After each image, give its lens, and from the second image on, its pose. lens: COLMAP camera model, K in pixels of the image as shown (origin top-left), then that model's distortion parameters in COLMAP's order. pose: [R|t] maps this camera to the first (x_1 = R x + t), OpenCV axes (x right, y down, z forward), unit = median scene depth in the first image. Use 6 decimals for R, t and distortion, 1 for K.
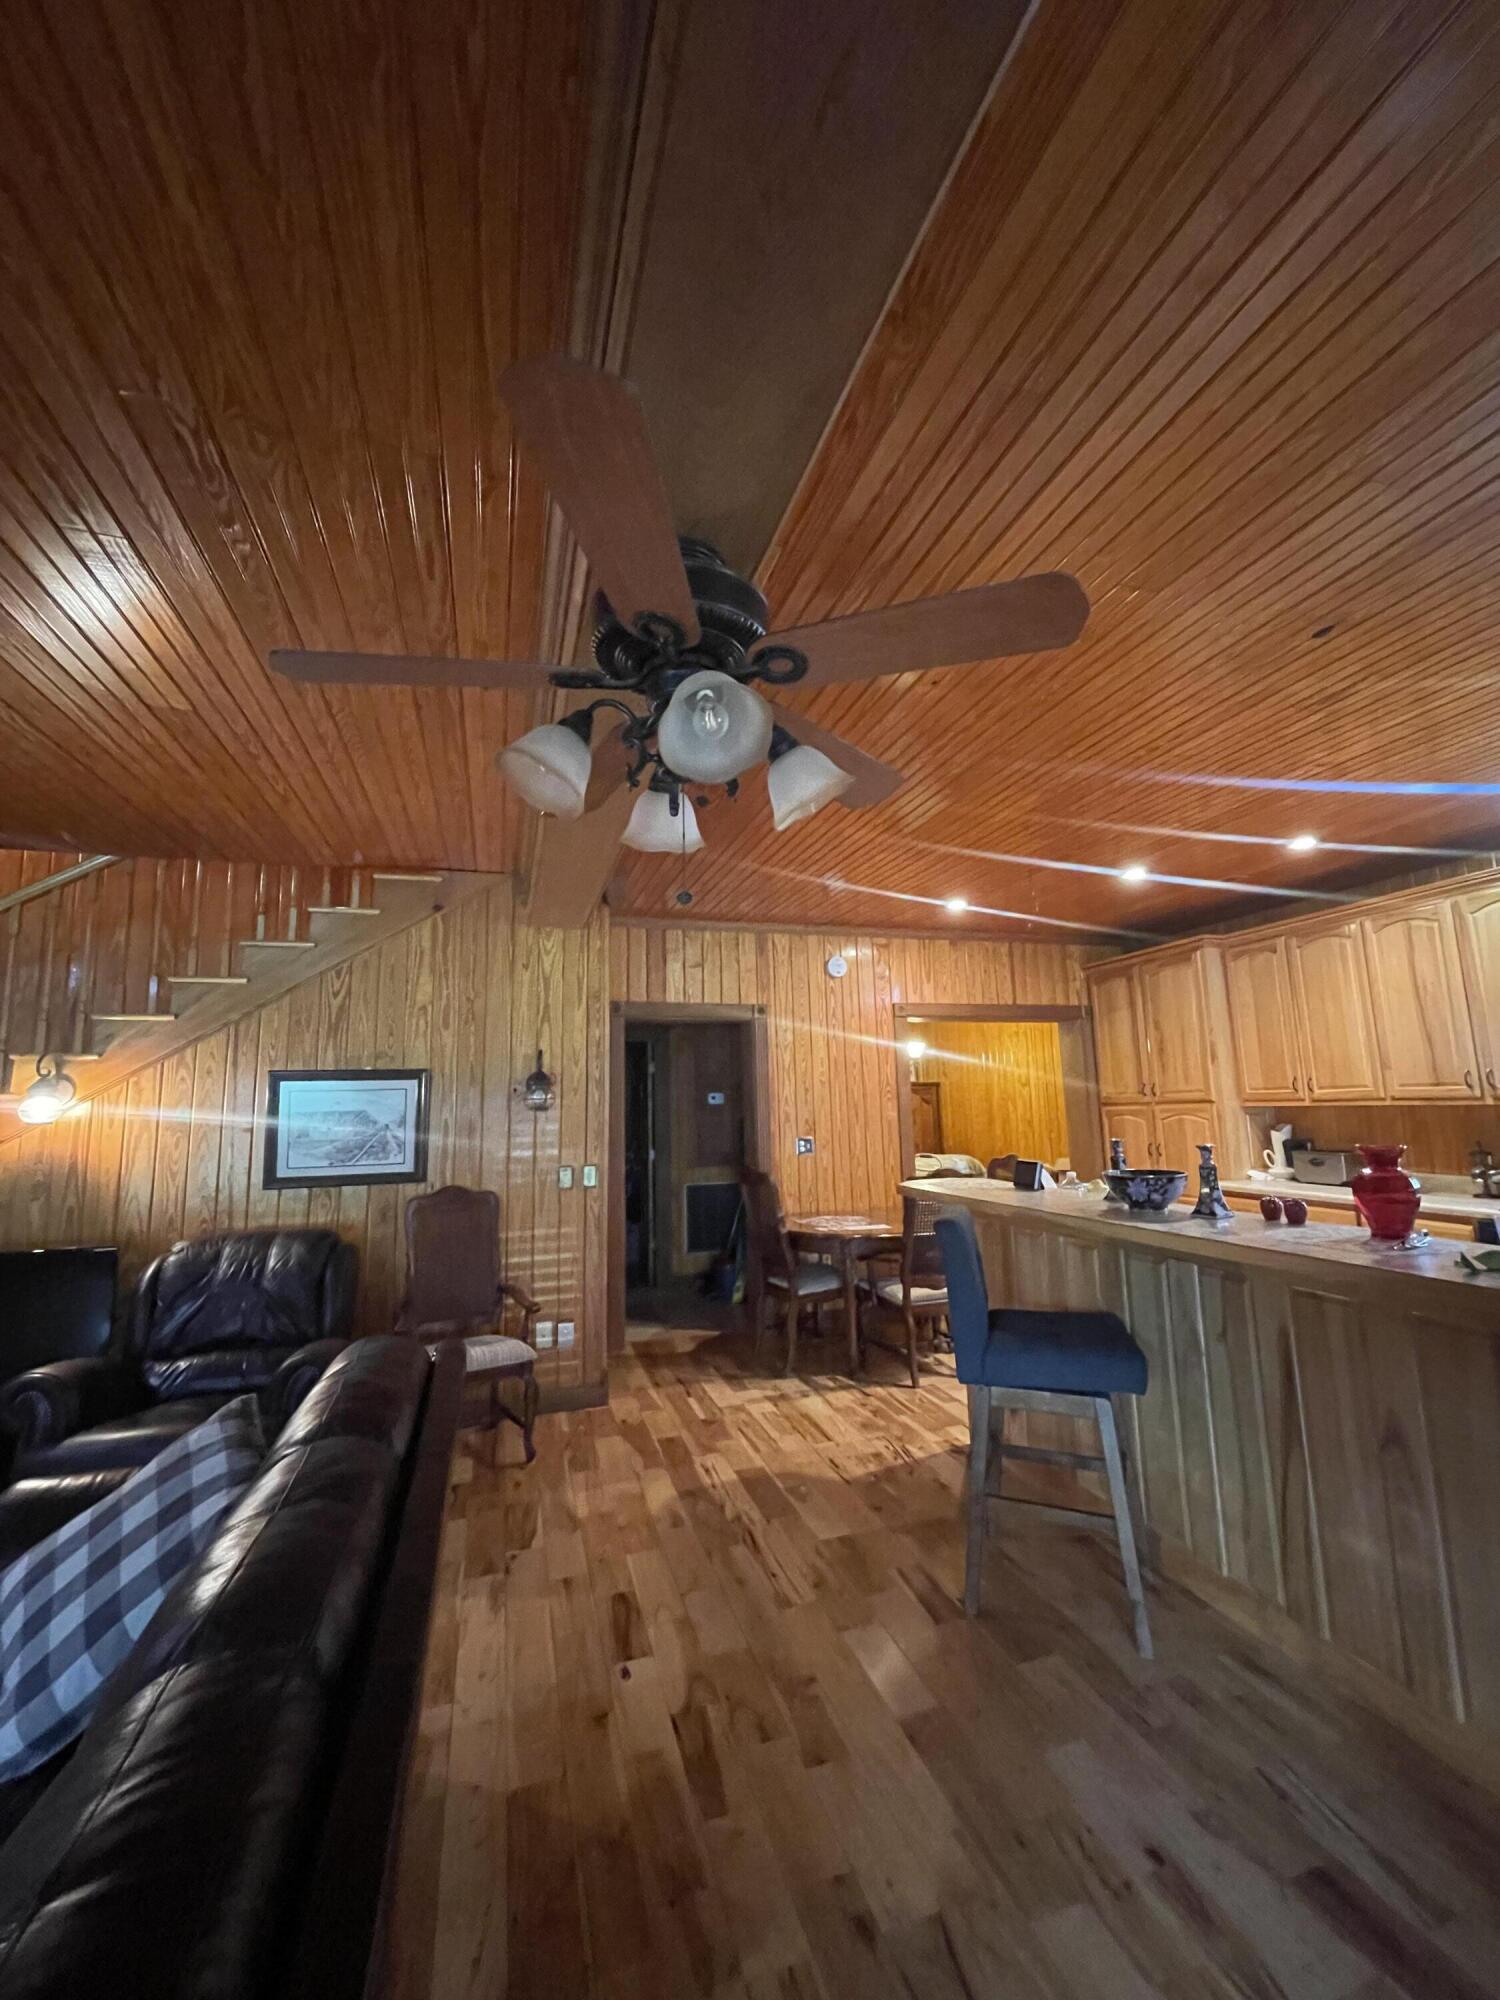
lens RADIAL K [[807.8, 0, 745.4], [0, 807.8, 991.4], [0, 0, 1]] dist [0.000510, 0.000295]
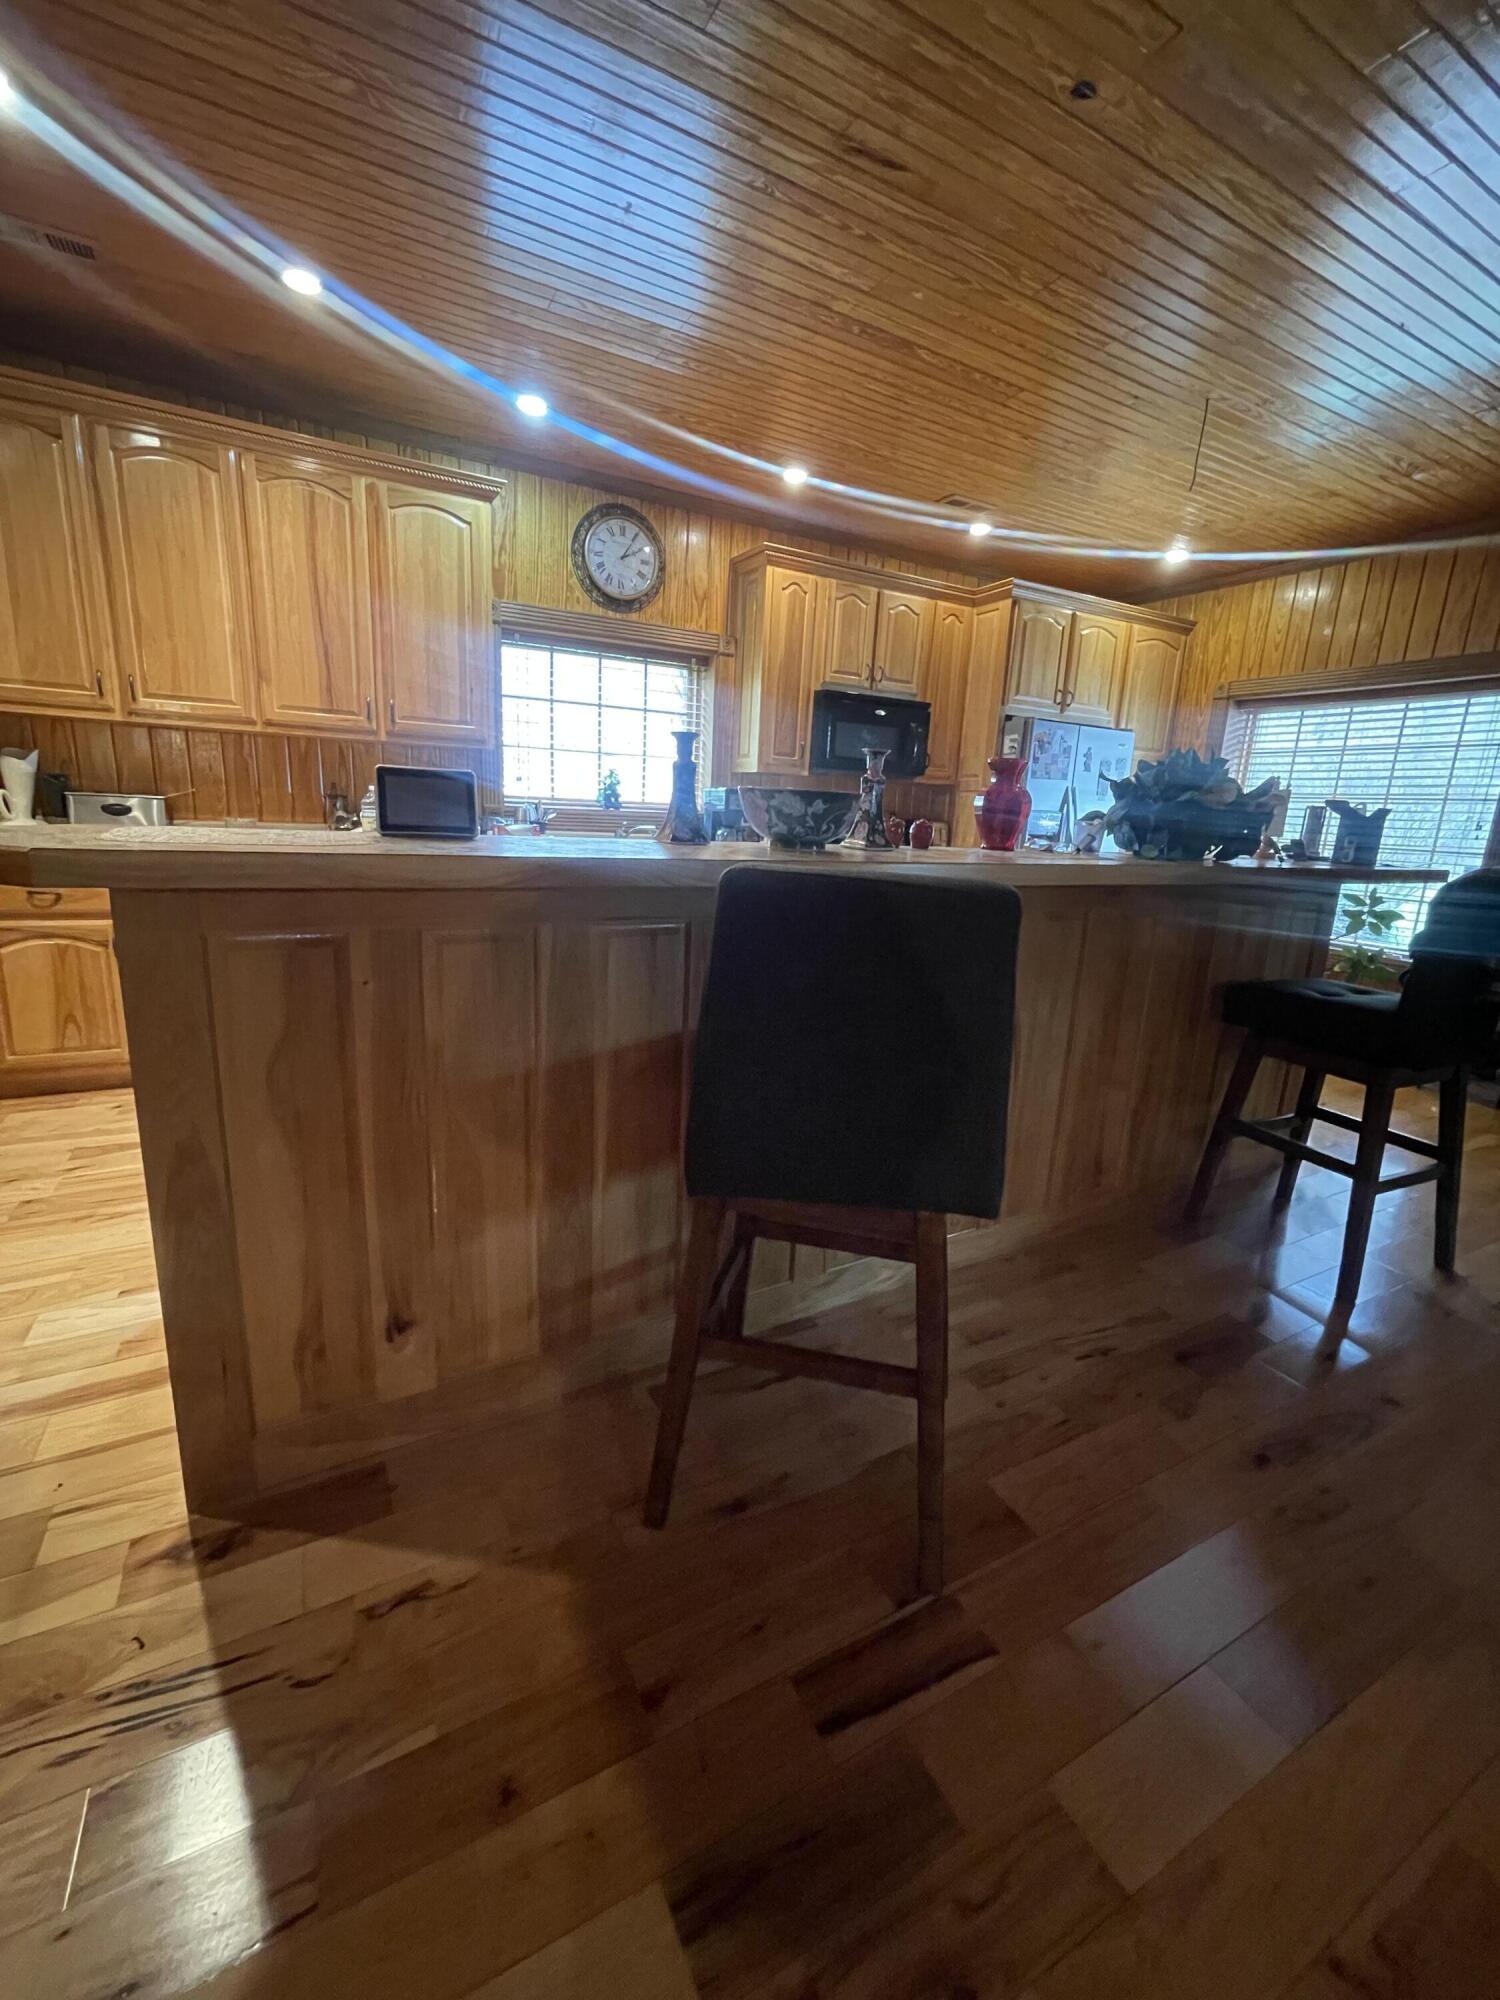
lens RADIAL K [[807.8, 0, 743.3], [0, 807.8, 991.8], [0, 0, 1]] dist [0.000510, 0.000295]
pose [[-0.197075, -0.206160, 0.958467, -0.062757], [-0.181943, 0.968348, 0.170875, 0.139801], [-0.963358, -0.140711, -0.228347, 0.592662]]
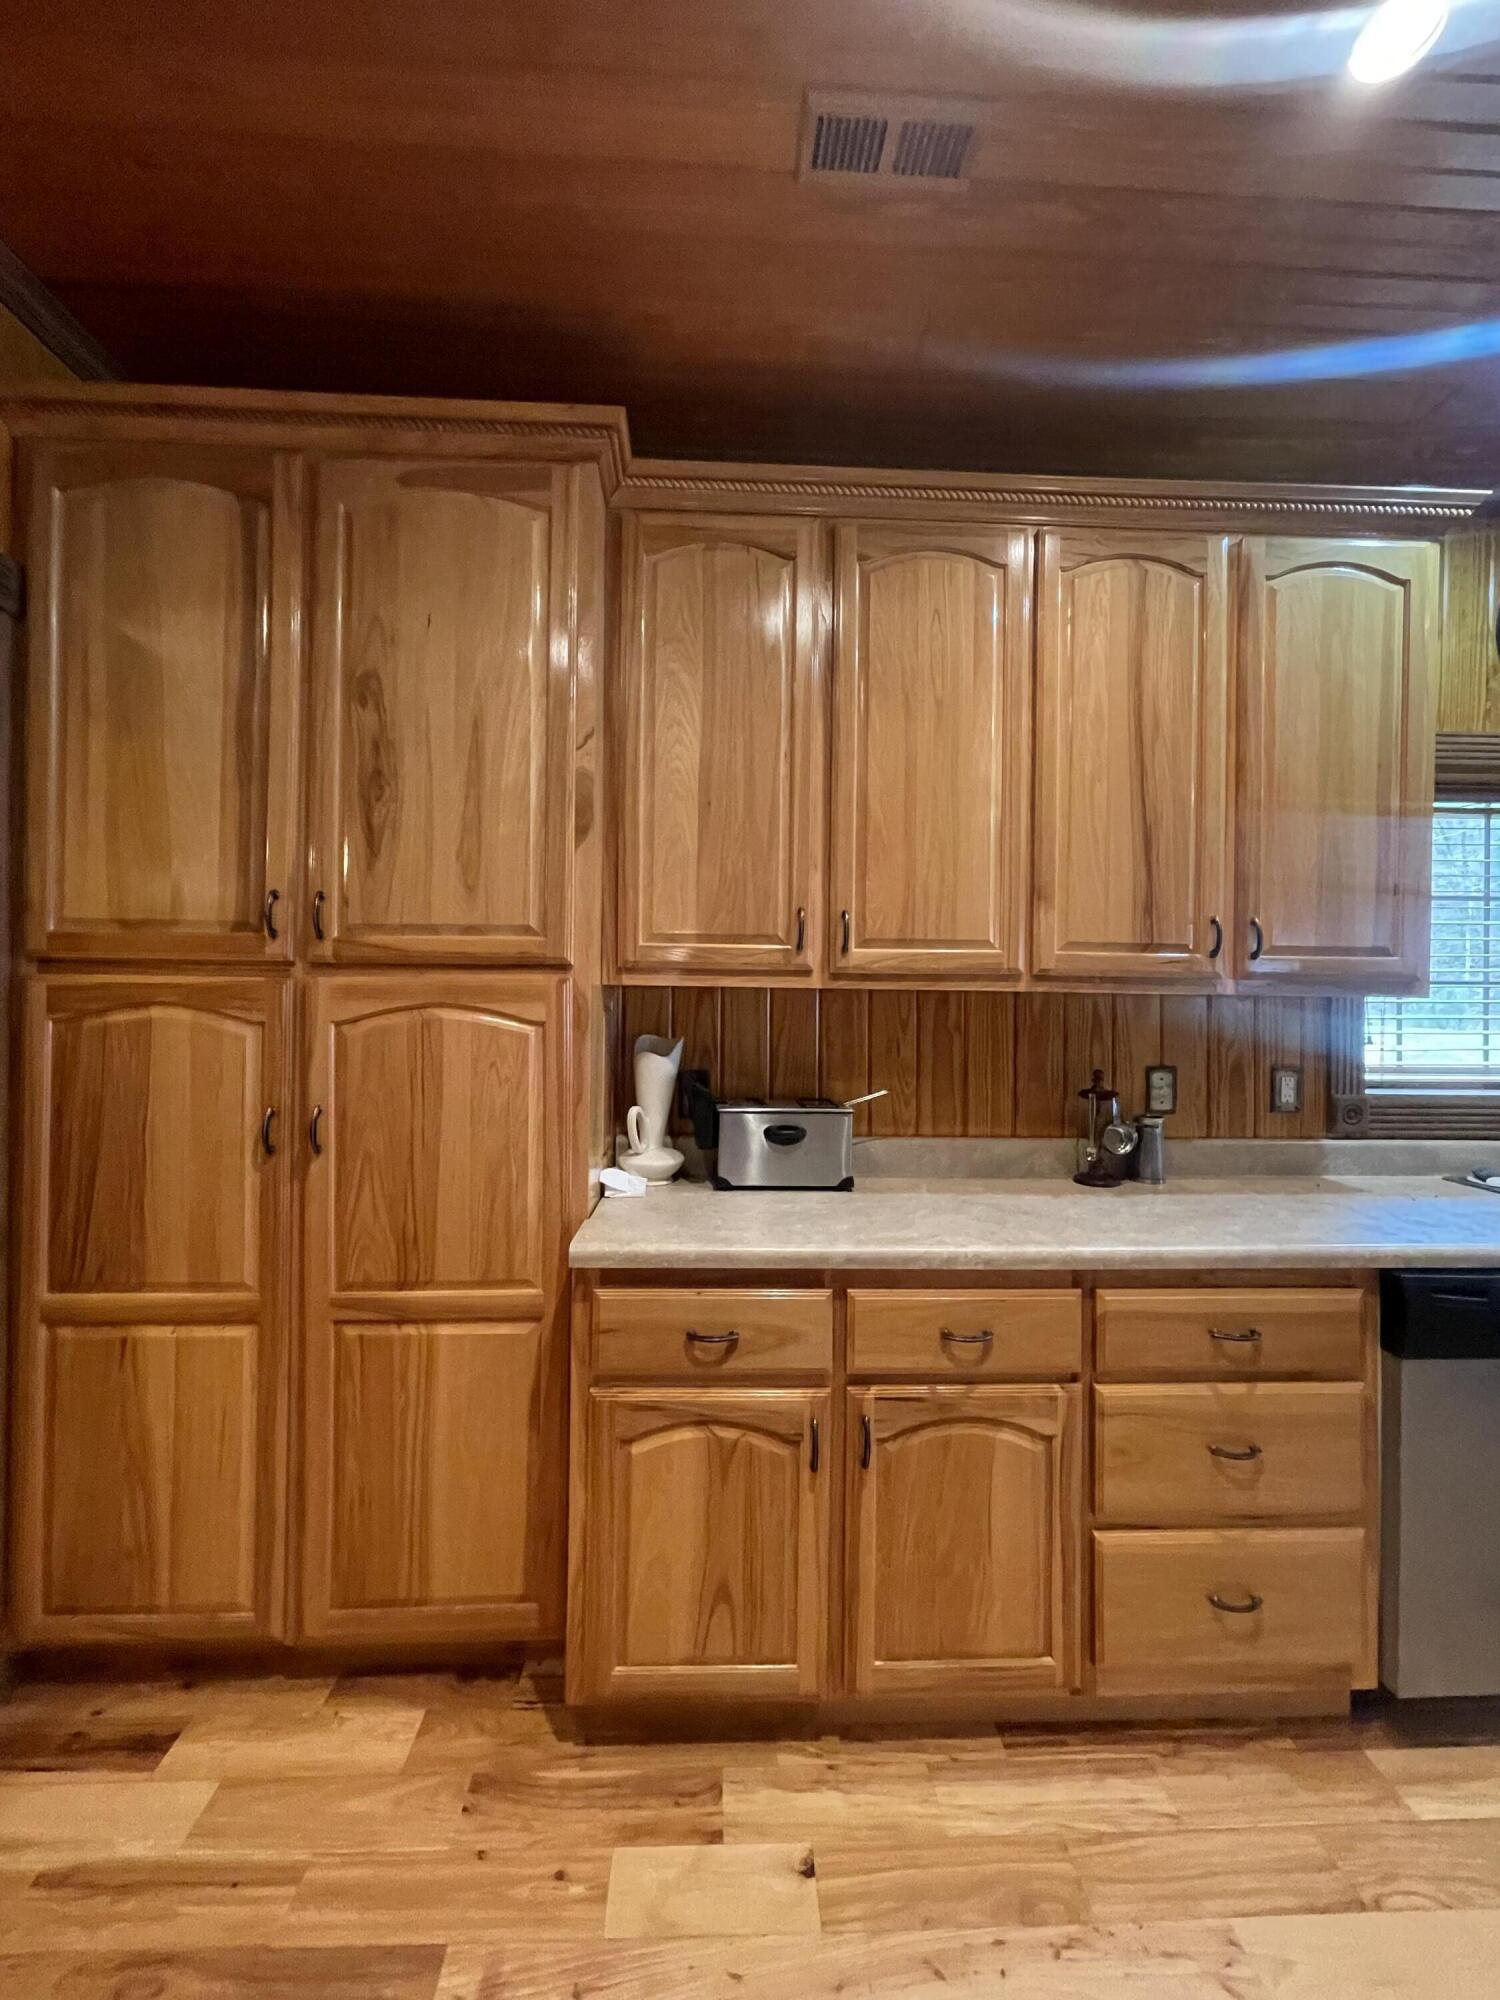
lens RADIAL K [[807.8, 0, 730.2], [0, 807.8, 993.5], [0, 0, 1]] dist [0.000510, 0.000295]
pose [[0.247182, 0.031154, 0.968468, 0.304668], [-0.156905, 0.987579, 0.008278, 0.136848], [-0.956181, -0.154004, 0.249000, 0.880590]]
